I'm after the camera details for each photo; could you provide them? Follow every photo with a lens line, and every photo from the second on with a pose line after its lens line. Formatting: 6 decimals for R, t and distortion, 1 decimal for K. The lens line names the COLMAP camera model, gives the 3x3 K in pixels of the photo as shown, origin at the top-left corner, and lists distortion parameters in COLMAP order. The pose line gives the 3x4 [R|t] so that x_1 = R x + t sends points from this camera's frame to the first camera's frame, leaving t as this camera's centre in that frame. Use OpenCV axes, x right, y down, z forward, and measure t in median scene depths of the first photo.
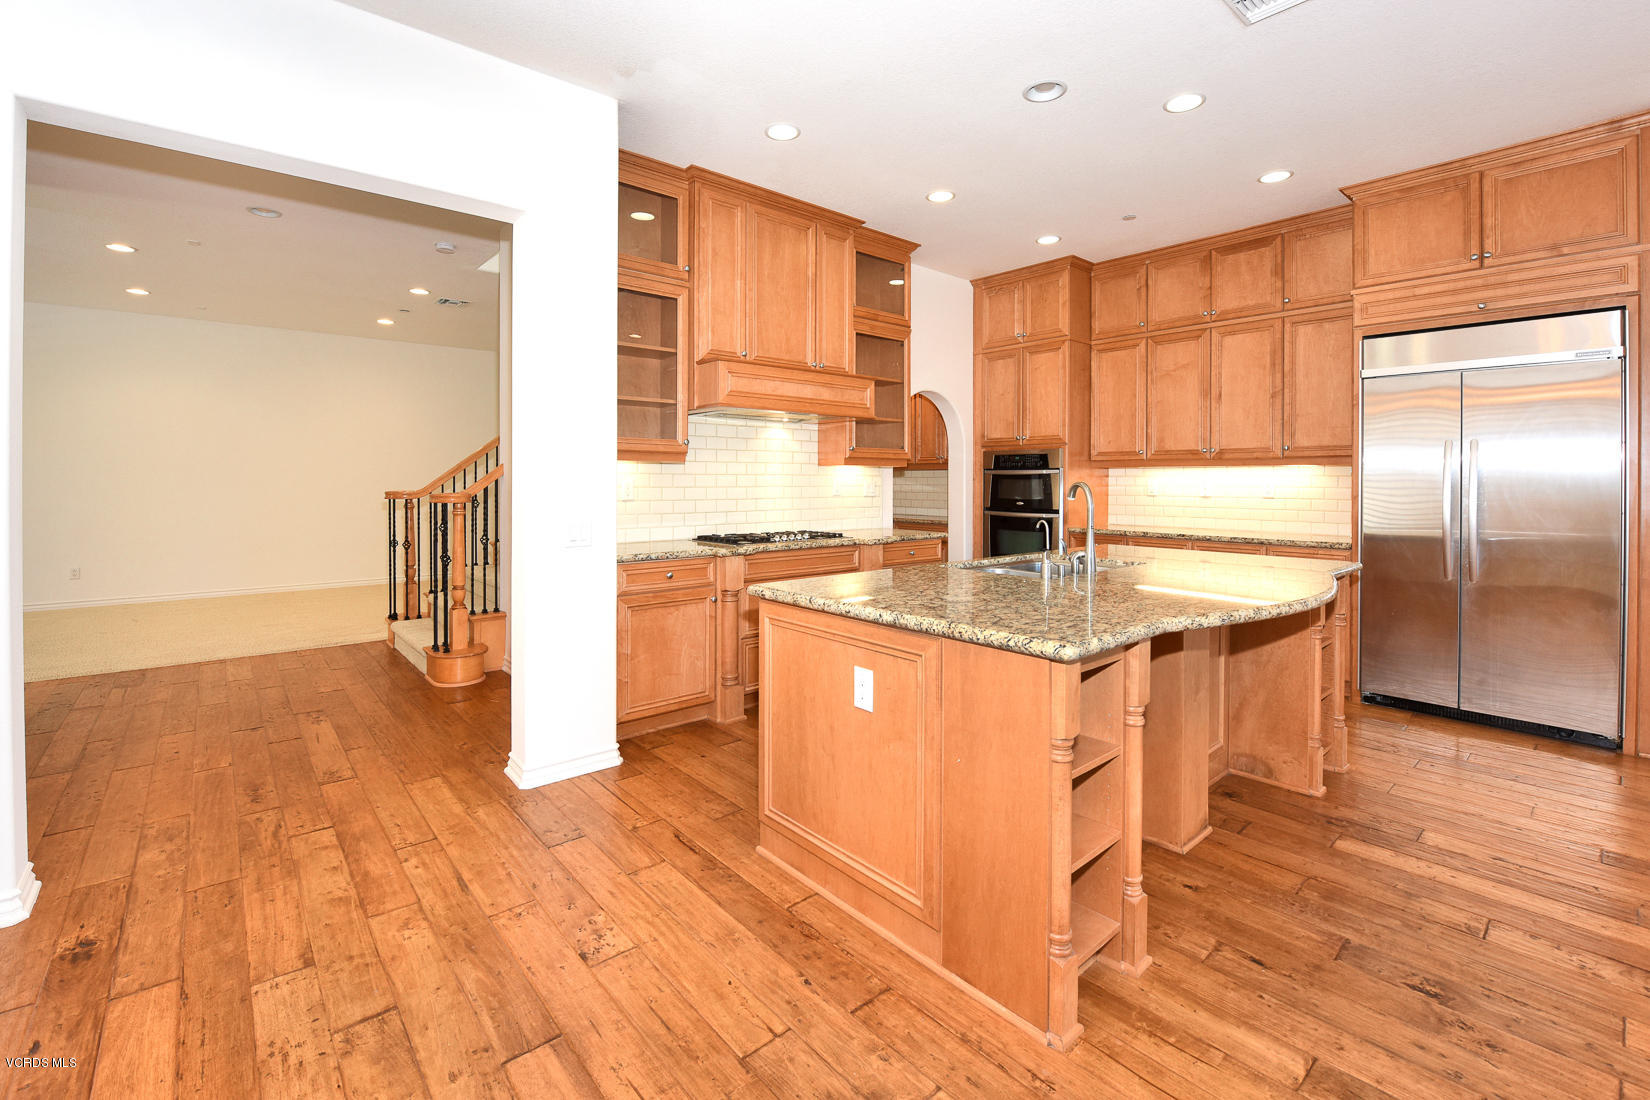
lens RADIAL K [[726.7, 0, 825.5], [0, 726.7, 482.6], [0, 0, 1]] dist [-0.021824, 0.000161]
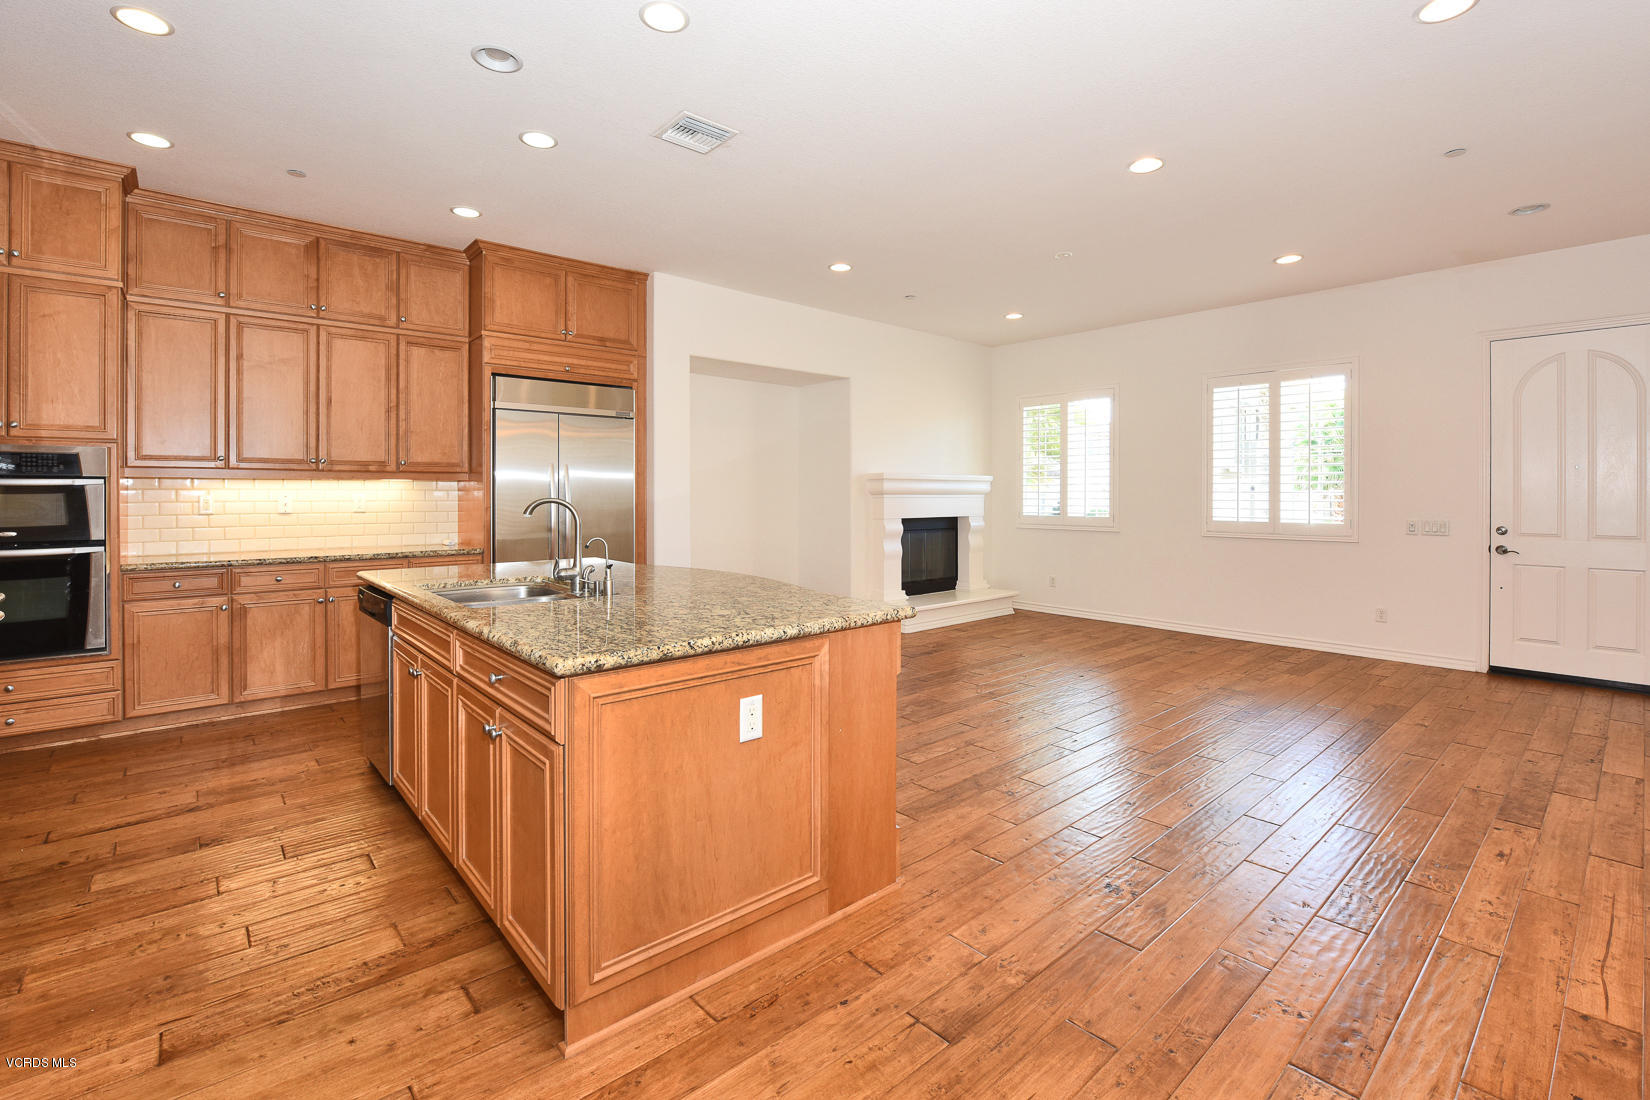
lens RADIAL K [[734.0, 0, 825.9], [0, 734.0, 495.4], [0, 0, 1]] dist [-0.018363, 0.000113]
pose [[-0.015007, -0.006019, 0.999869, -0.601292], [0.003382, 0.999976, 0.006070, -0.008706], [-0.999882, 0.003473, -0.014987, 0.606196]]
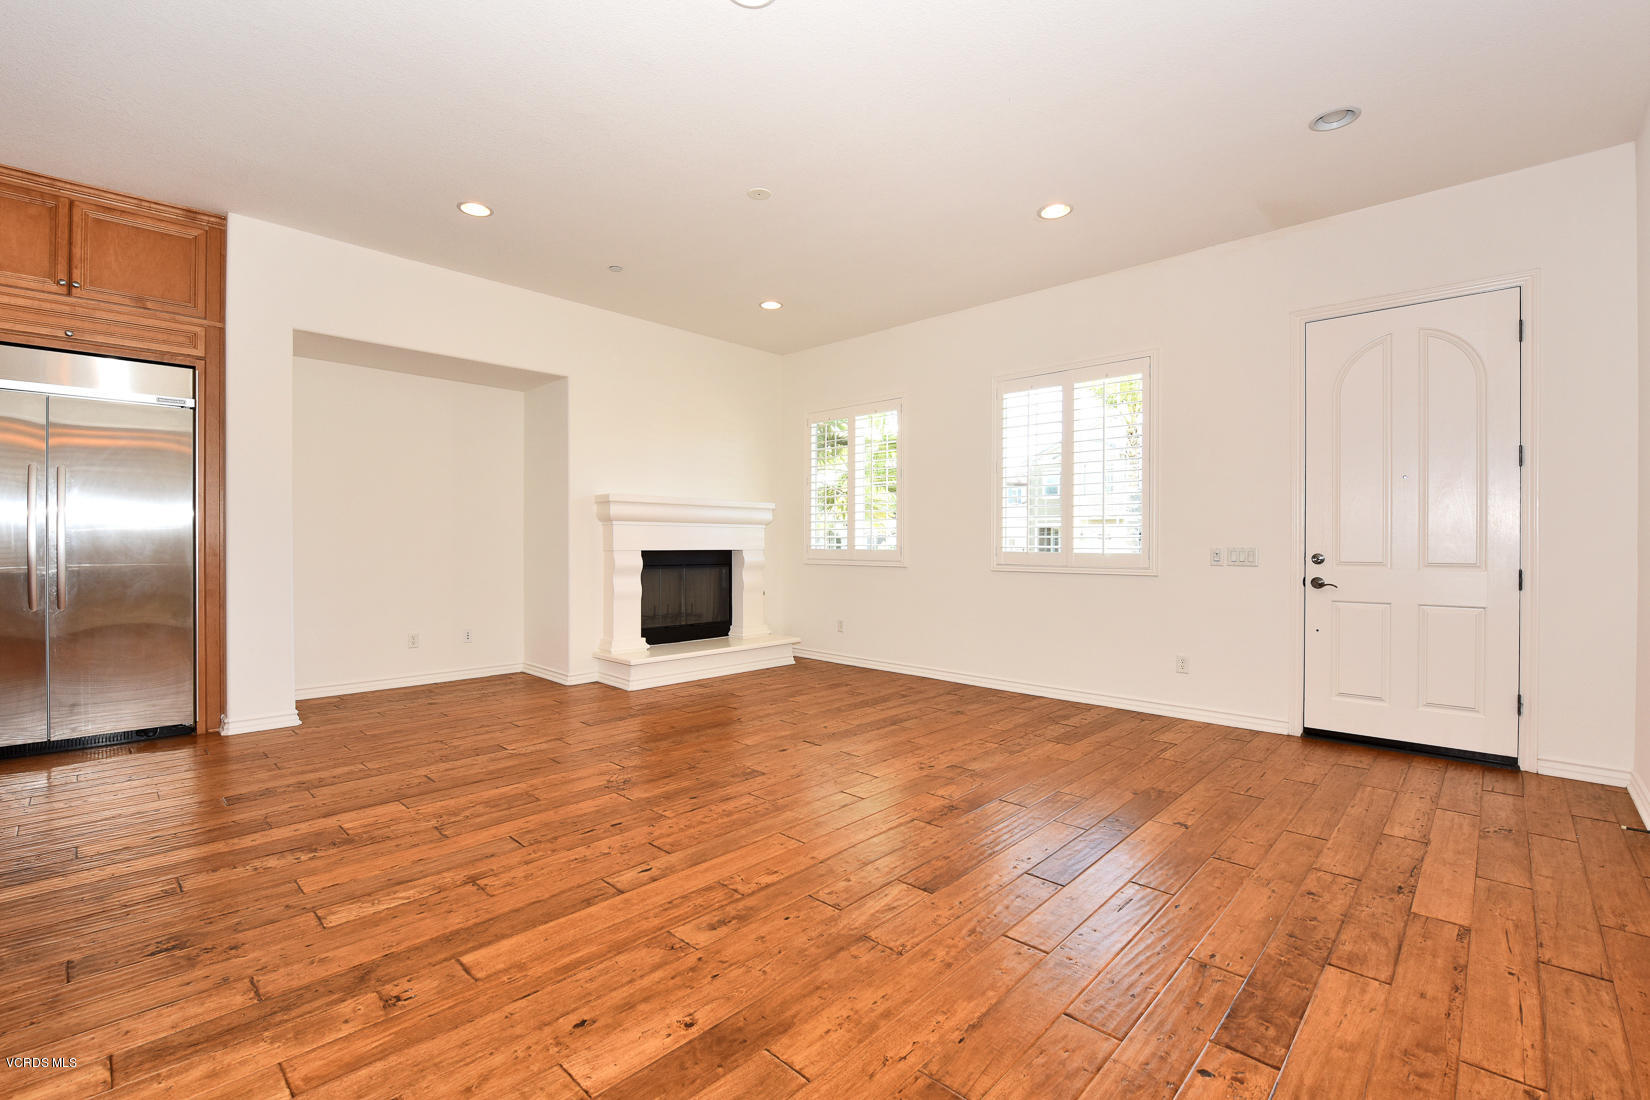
lens RADIAL K [[715.5, 0, 797.3], [0, 715.5, 544.4], [0, 0, 1]] dist [-0.017372, 0.000178]
pose [[-0.080981, -0.007948, 0.996684, -0.167486], [0.003248, 0.999961, 0.008238, 0.050037], [-0.996710, 0.003904, -0.080952, 0.063748]]
